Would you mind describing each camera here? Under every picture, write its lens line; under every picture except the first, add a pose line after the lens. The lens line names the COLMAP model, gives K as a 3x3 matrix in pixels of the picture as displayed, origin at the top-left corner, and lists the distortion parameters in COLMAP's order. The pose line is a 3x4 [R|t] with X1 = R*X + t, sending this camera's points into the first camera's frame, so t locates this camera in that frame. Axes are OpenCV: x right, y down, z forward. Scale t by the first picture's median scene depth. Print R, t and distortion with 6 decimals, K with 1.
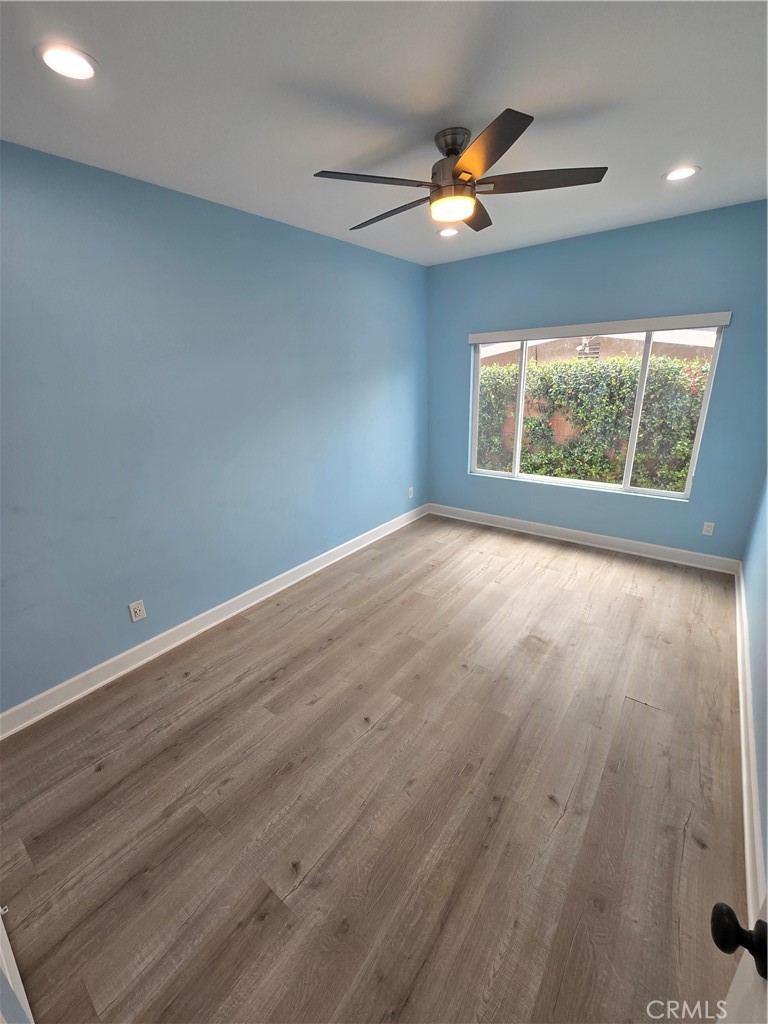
lens RADIAL K [[414.2, 0, 385.6], [0, 414.2, 515.2], [0, 0, 1]] dist [0.000309, 0.000061]
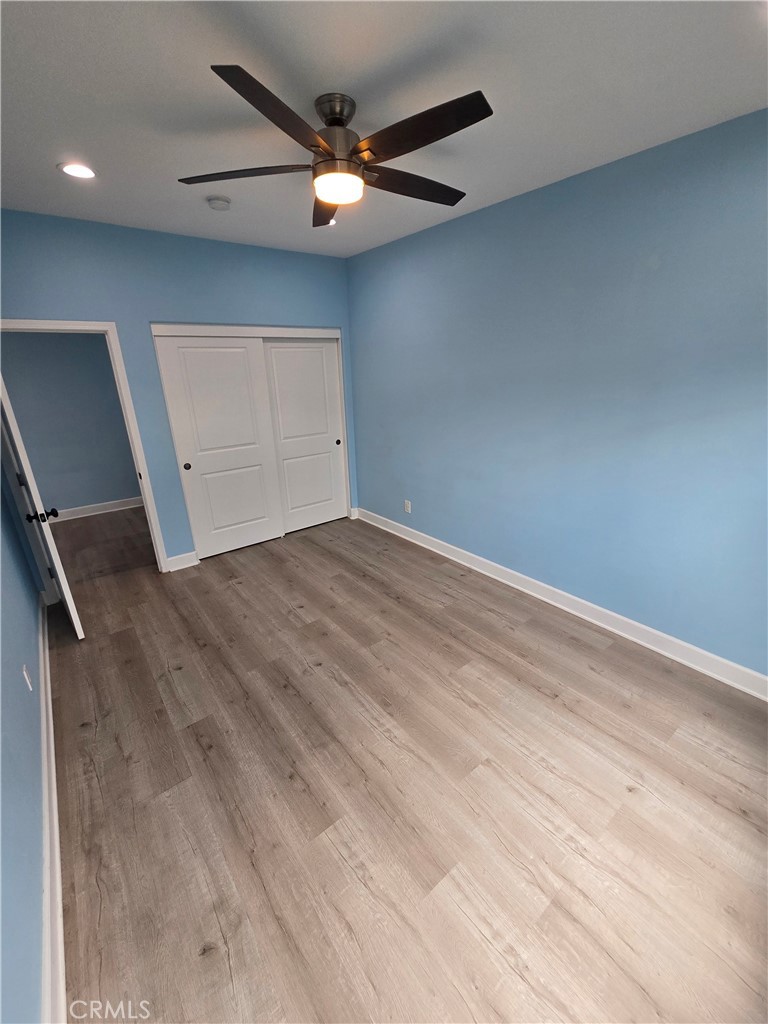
lens RADIAL K [[414.2, 0, 385.6], [0, 414.2, 515.2], [0, 0, 1]] dist [0.000309, 0.000061]
pose [[-0.236392, 0.373223, -0.897120, 0.902933], [-0.294525, 0.852328, 0.432196, -0.422097], [0.925945, 0.366391, -0.091560, 1.081357]]
